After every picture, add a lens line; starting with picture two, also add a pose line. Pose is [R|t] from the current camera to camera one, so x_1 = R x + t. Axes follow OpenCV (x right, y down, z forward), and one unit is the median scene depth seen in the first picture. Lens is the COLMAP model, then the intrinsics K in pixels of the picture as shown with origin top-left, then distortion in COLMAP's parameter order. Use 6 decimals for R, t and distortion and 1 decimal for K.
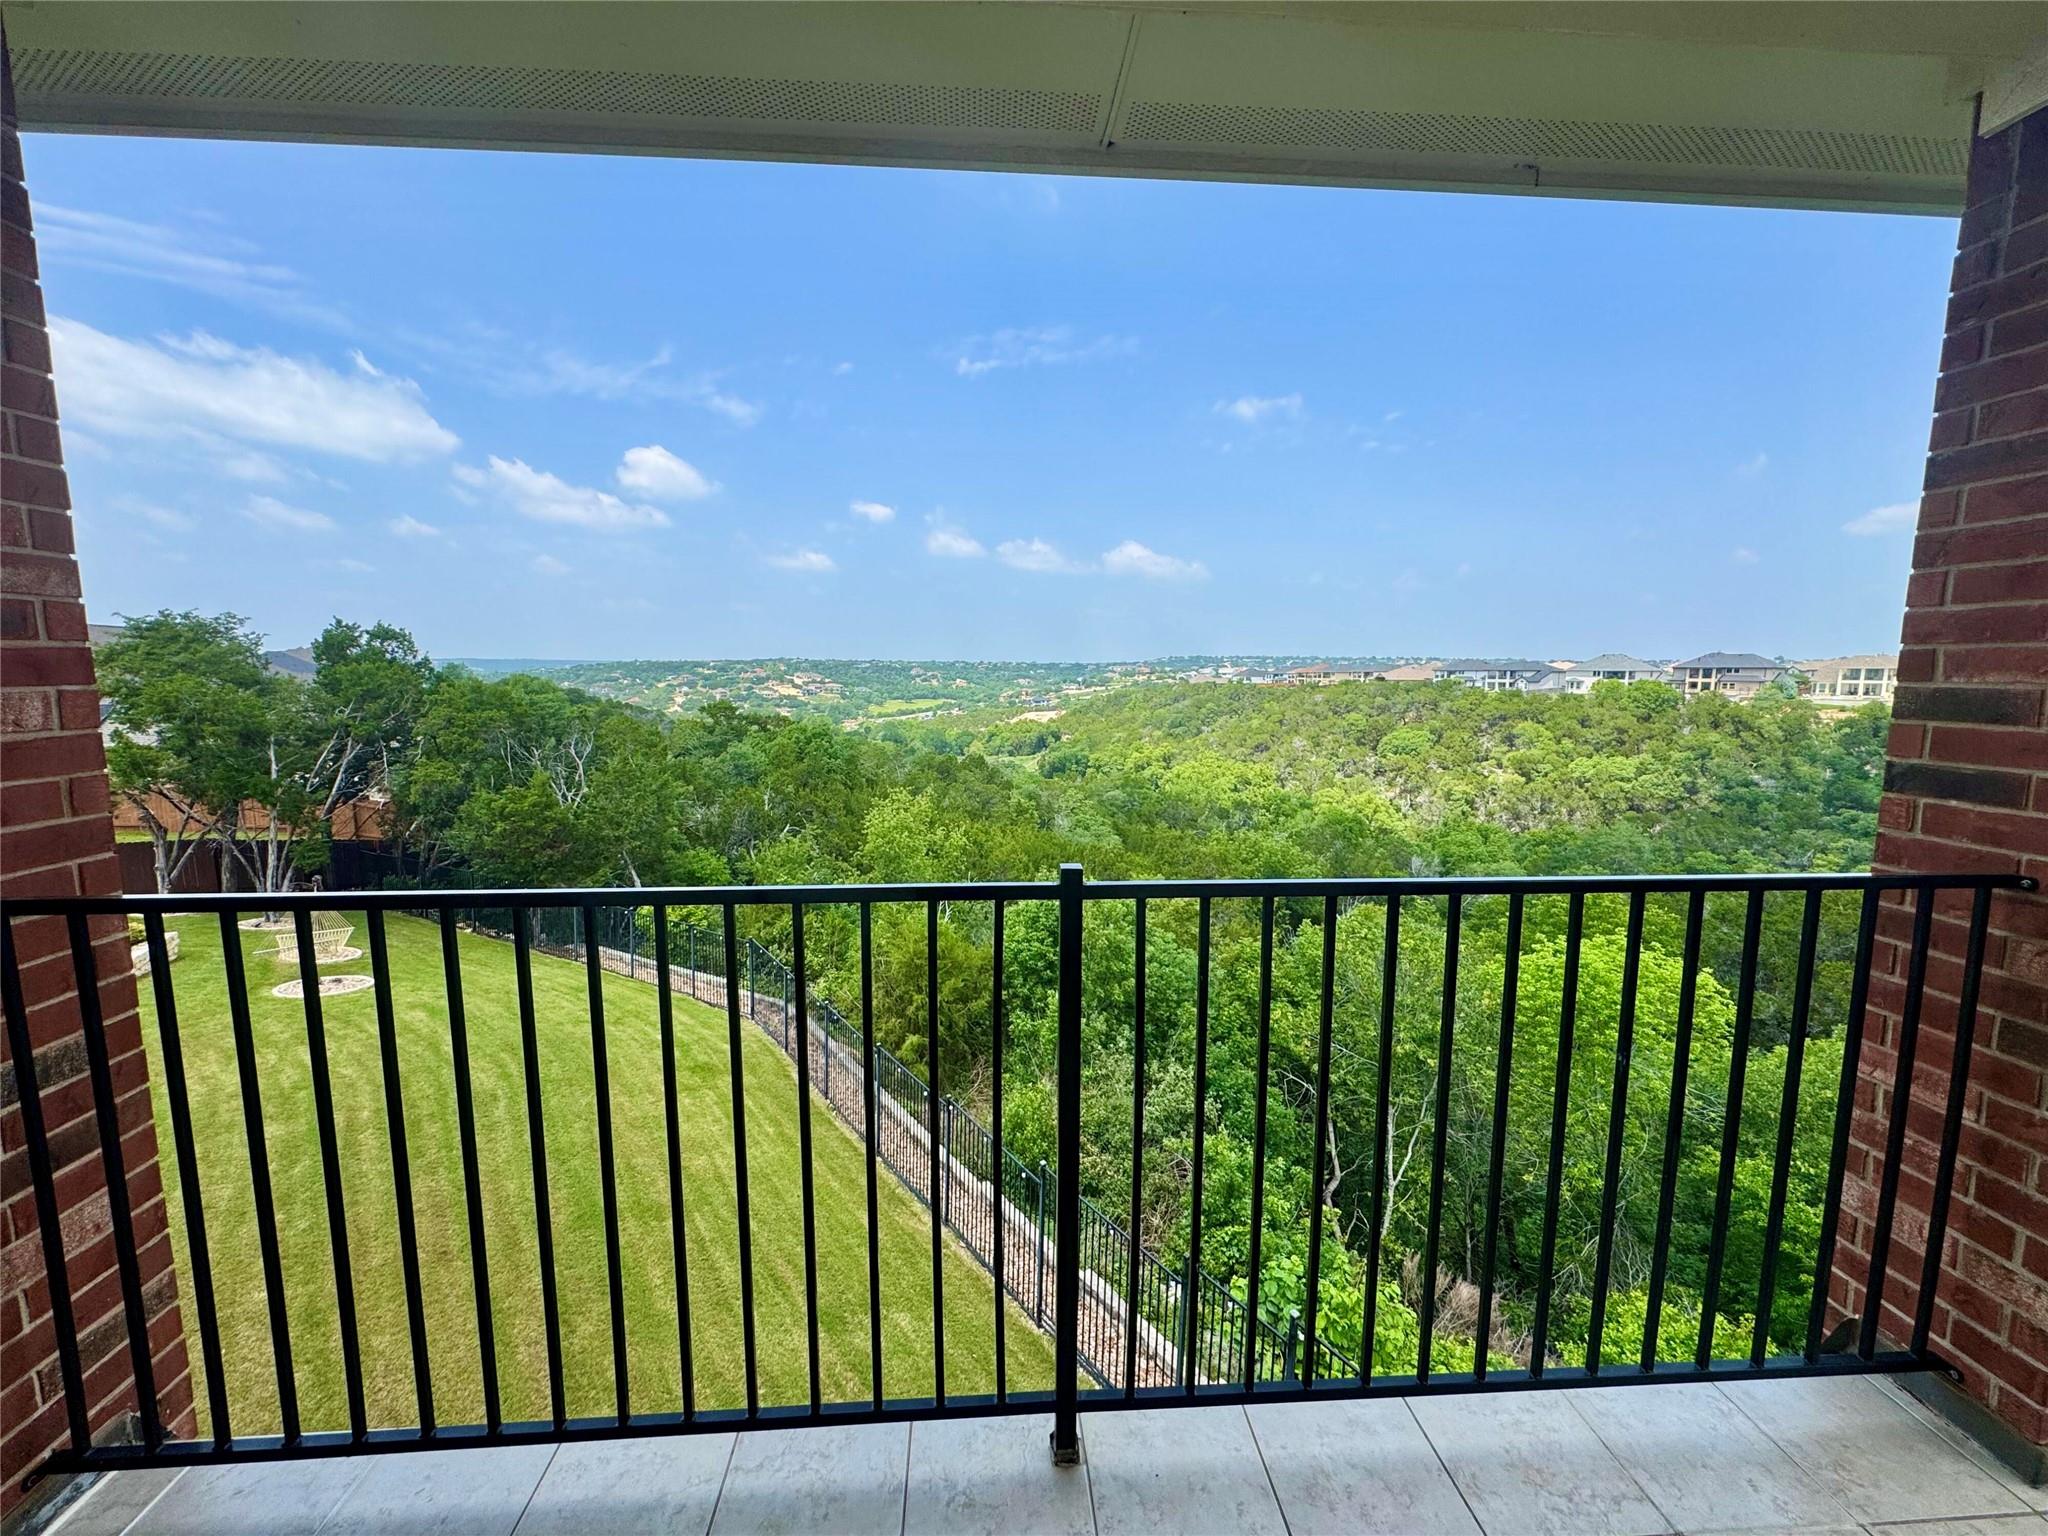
lens RADIAL K [[815.0, 0, 1022.3], [0, 815.0, 763.8], [0, 0, 1]] dist [0.003765, -0.000688]
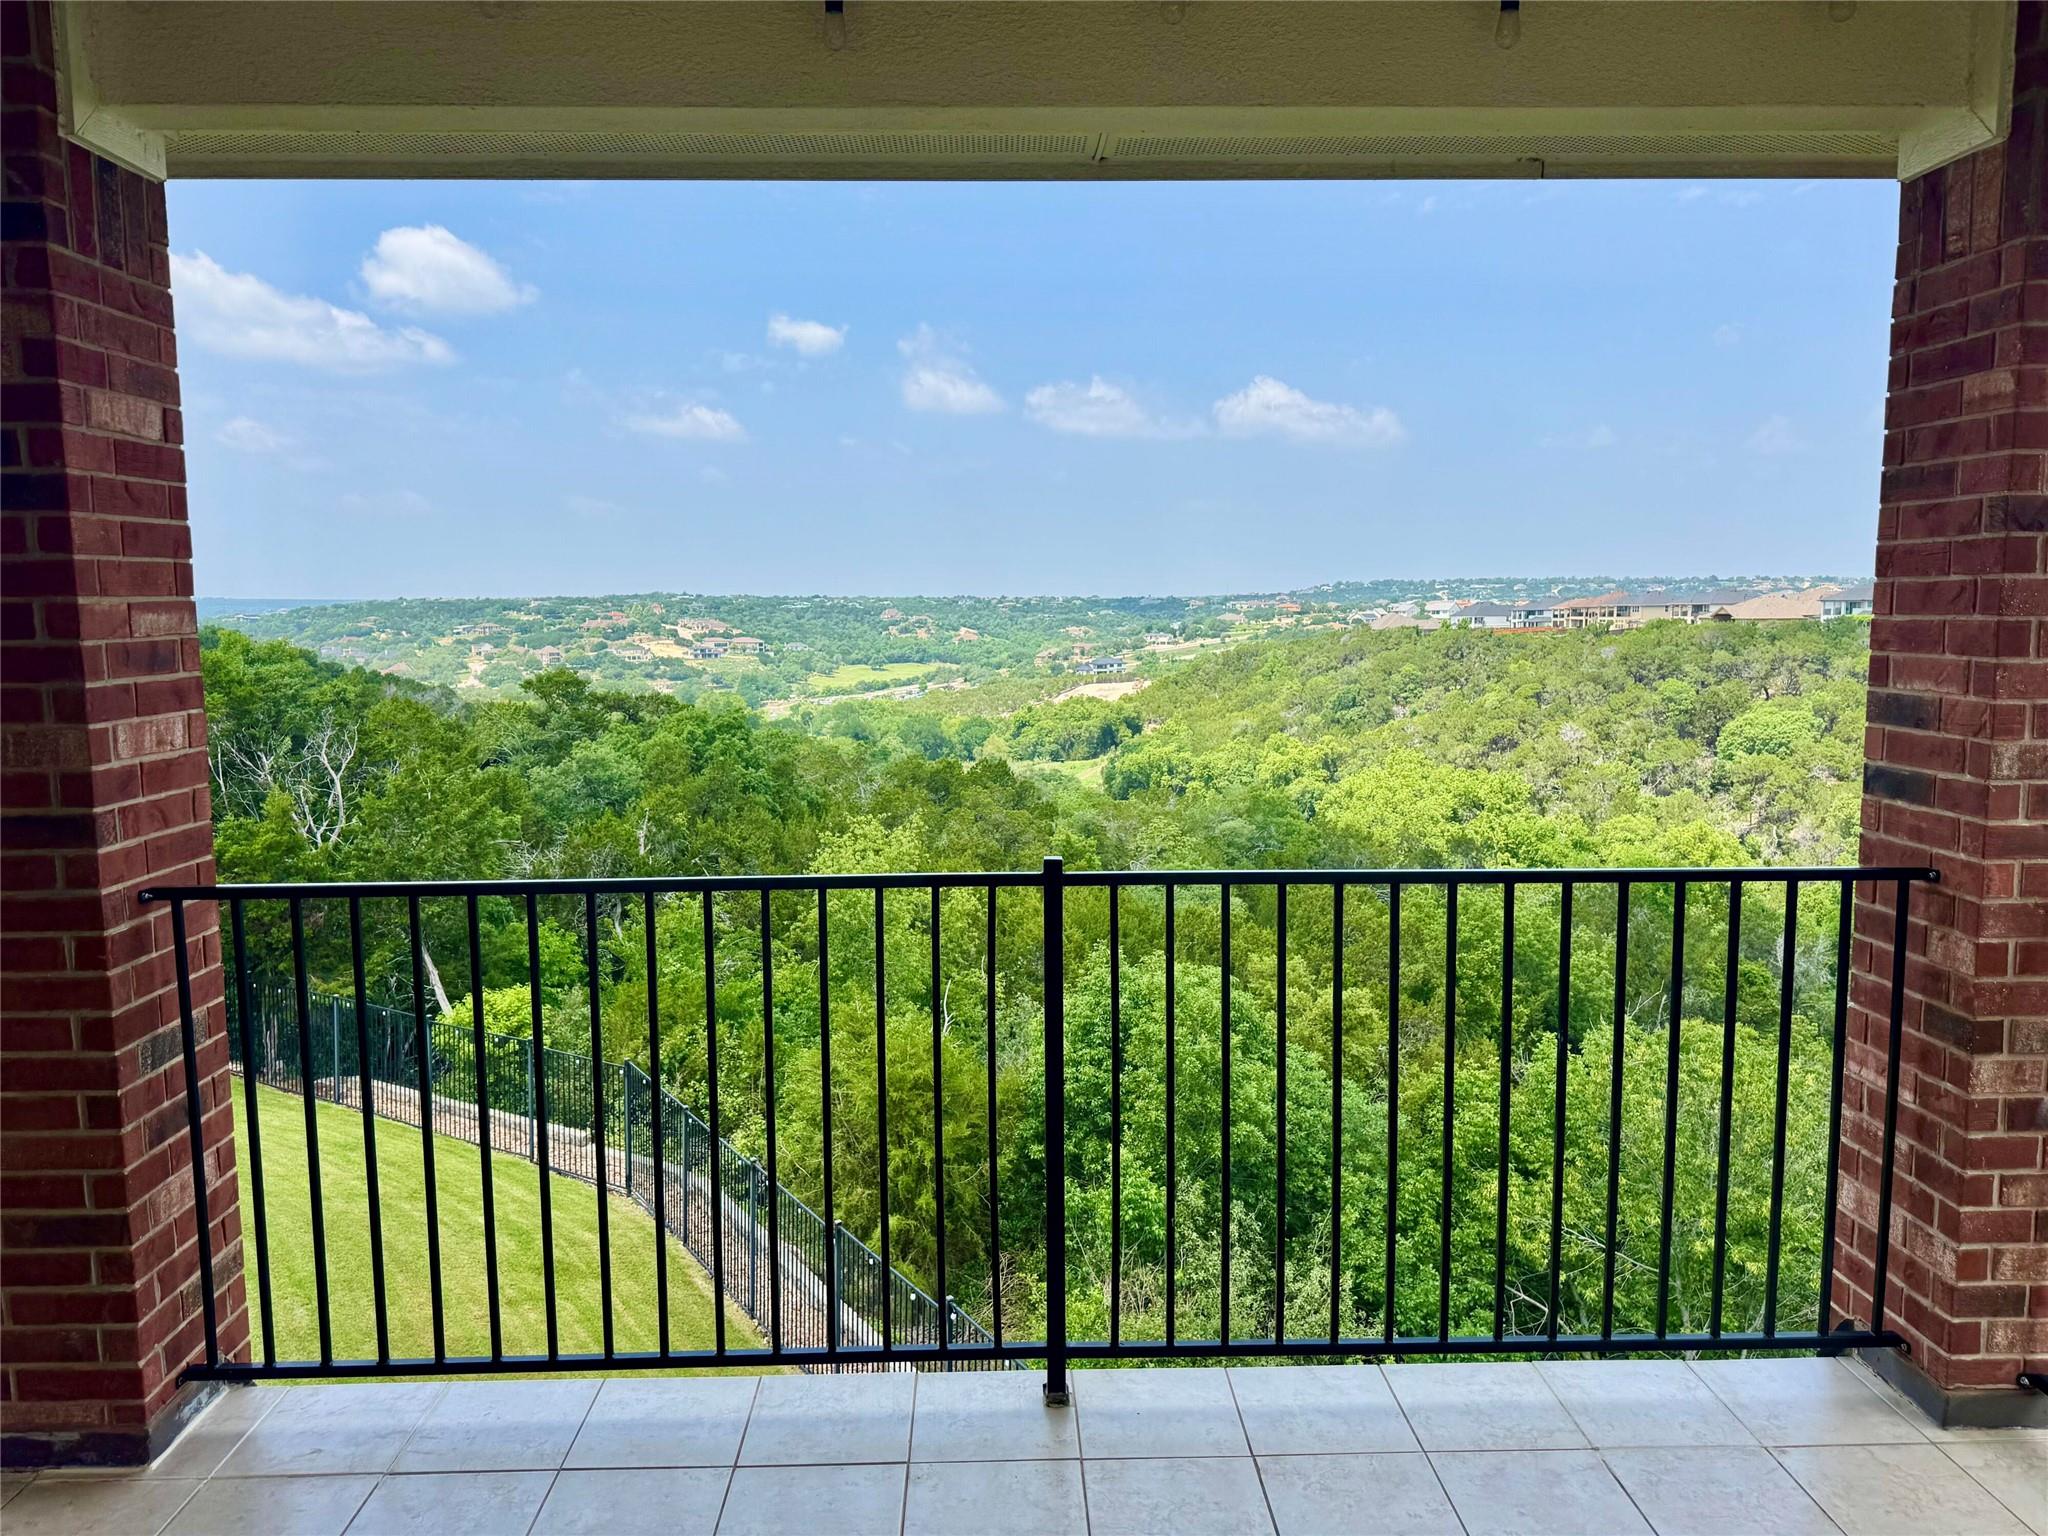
lens RADIAL K [[1420.7, 0, 1017.6], [0, 1420.7, 764.2], [0, 0, 1]] dist [0.185610, -0.361727]
pose [[0.999150, -0.006693, -0.040678, 0.000685], [0.006396, 0.999952, -0.007421, 0.000038], [0.040726, 0.007154, 0.999145, -0.007295]]
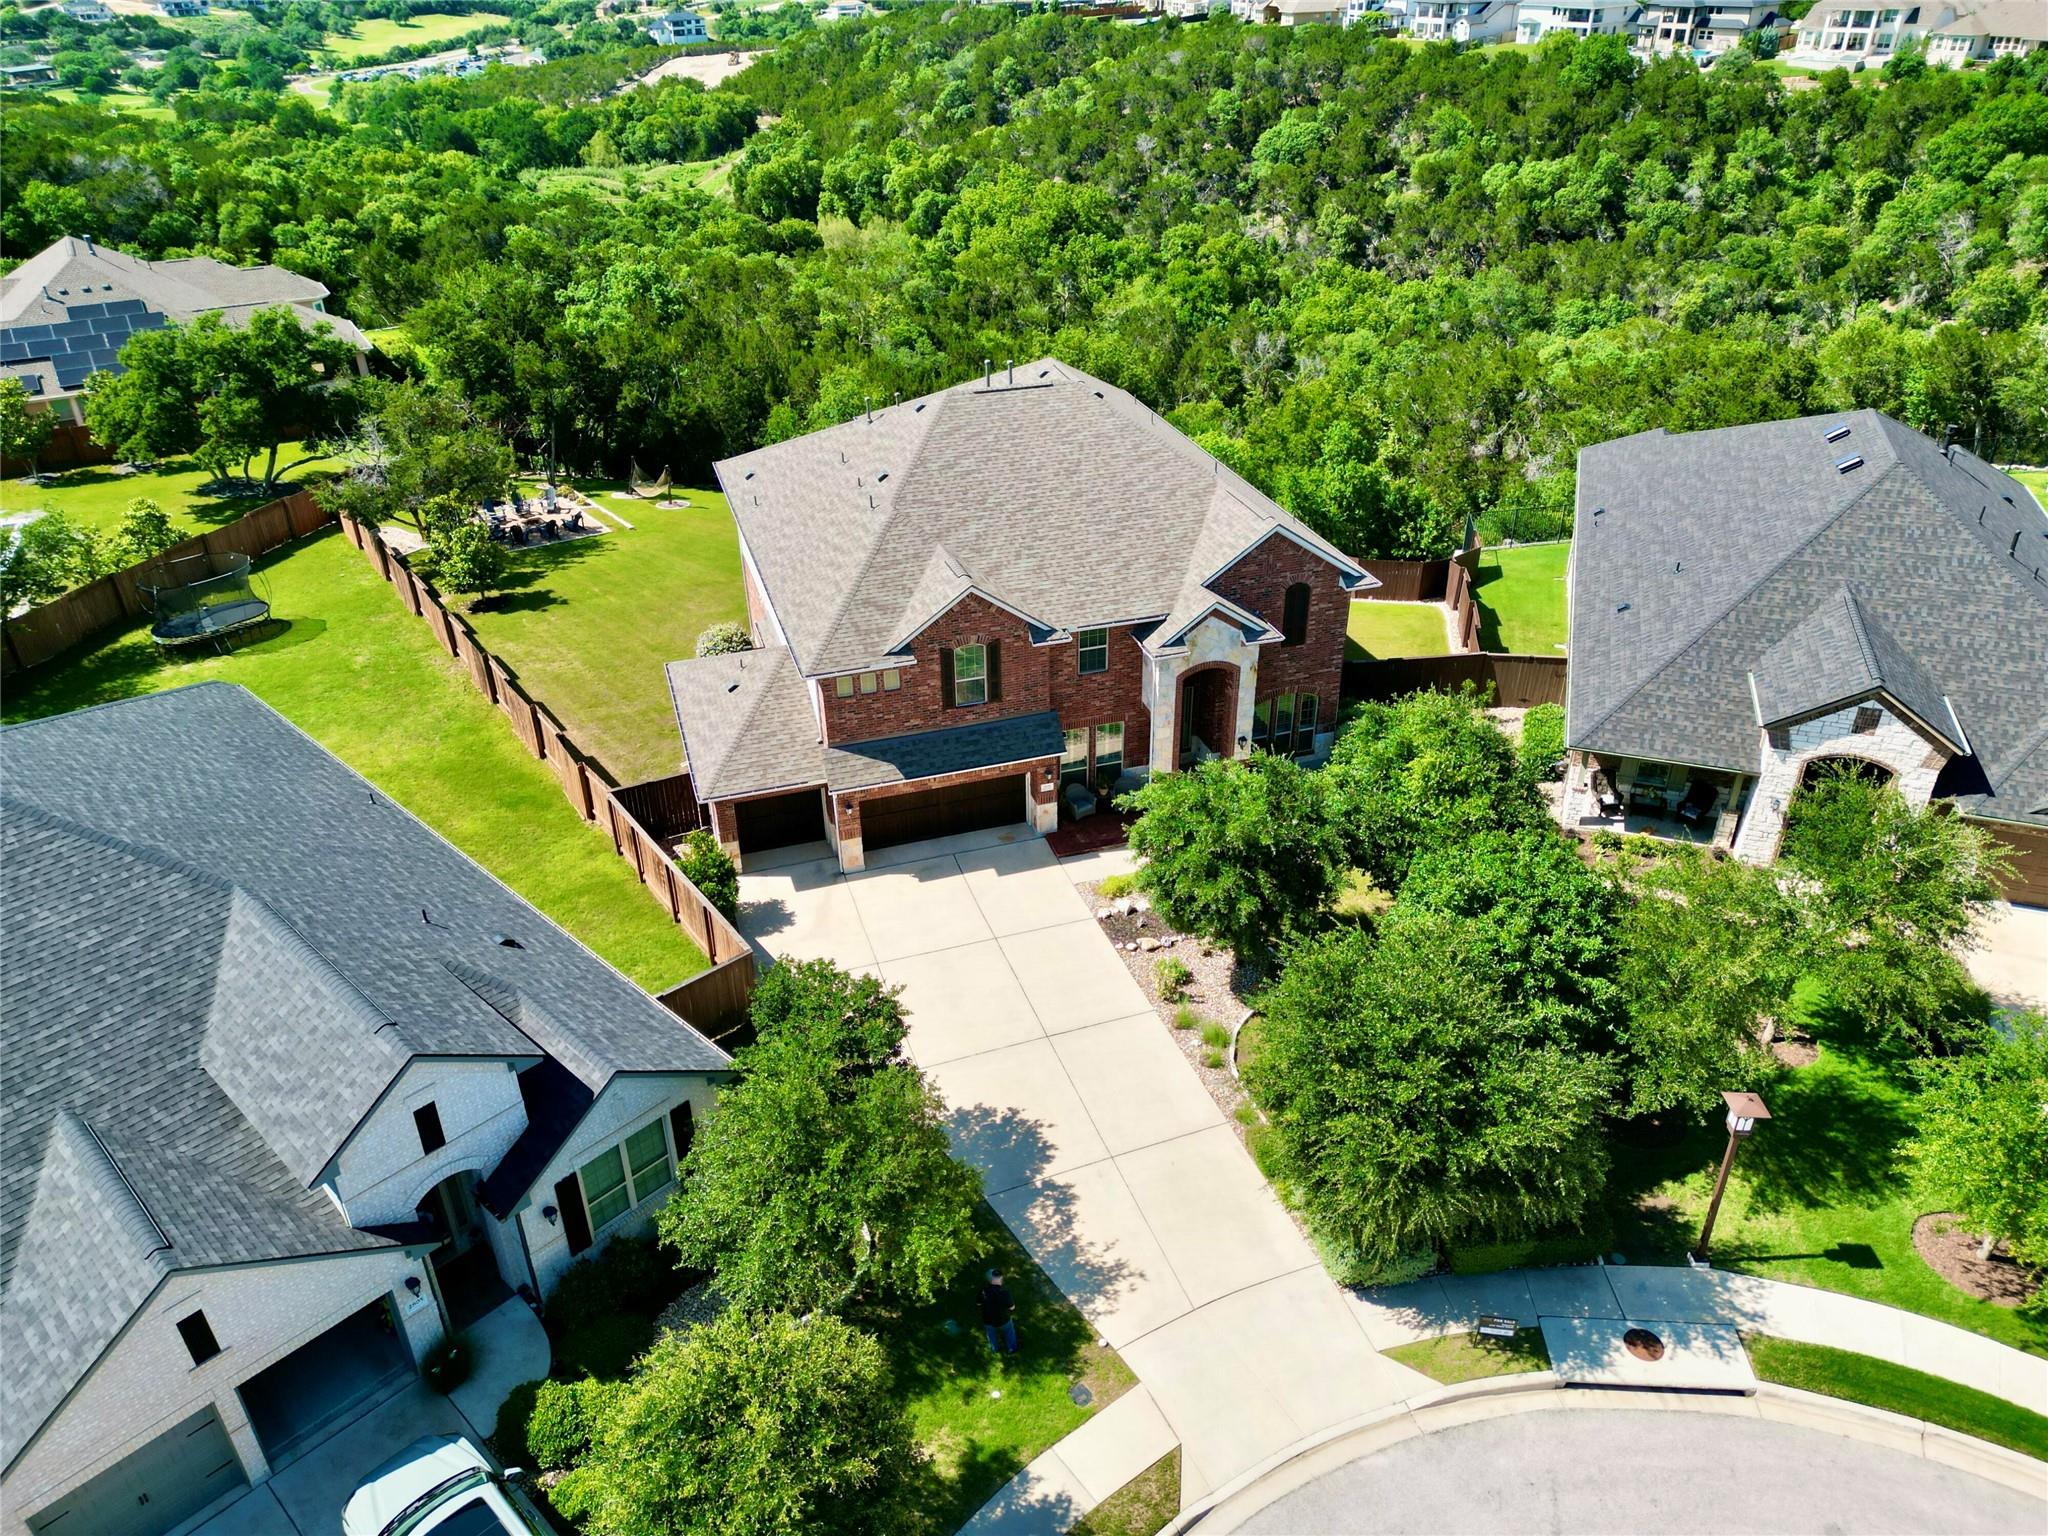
lens RADIAL K [[1439.1, 0, 1032.2], [0, 1439.1, 759.1], [0, 0, 1]] dist [0.068401, -0.060021]
pose [[0.969403, -0.134557, 0.205312, -0.069970], [0.041631, 0.914384, 0.402703, -0.055529], [-0.241920, -0.381834, 0.892008, -0.261090]]
